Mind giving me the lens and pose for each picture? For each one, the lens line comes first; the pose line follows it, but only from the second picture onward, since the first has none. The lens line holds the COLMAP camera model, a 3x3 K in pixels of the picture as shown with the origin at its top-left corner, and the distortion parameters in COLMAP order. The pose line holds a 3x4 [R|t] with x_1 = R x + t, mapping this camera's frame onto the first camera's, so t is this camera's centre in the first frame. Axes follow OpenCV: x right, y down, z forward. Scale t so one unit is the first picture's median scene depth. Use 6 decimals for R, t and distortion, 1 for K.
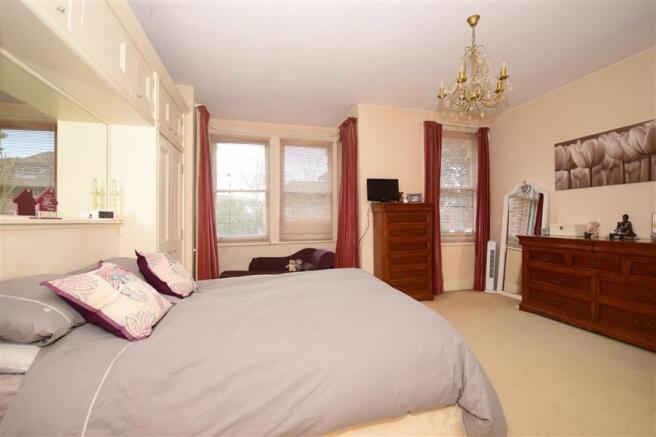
lens RADIAL K [[282.0, 0, 324.1], [0, 282.0, 223.8], [0, 0, 1]] dist [-0.001799, -0.000541]
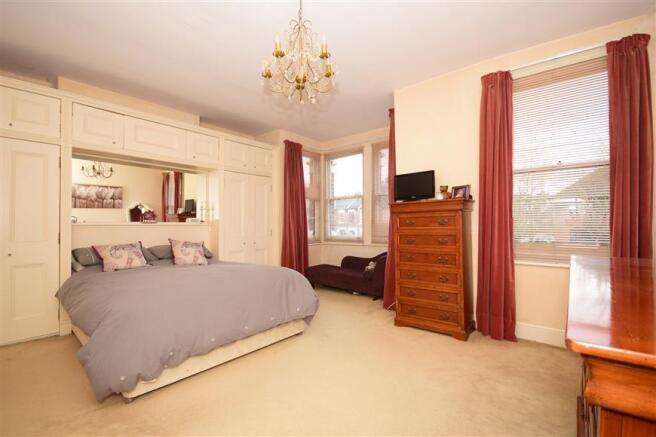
lens RADIAL K [[282.0, 0, 324.1], [0, 282.0, 223.8], [0, 0, 1]] dist [-0.001799, -0.000541]
pose [[0.582705, 0.000965, -0.812683, 0.678287], [-0.002379, 0.999997, -0.000518, -0.009646], [0.812680, 0.002235, 0.582705, 0.293038]]
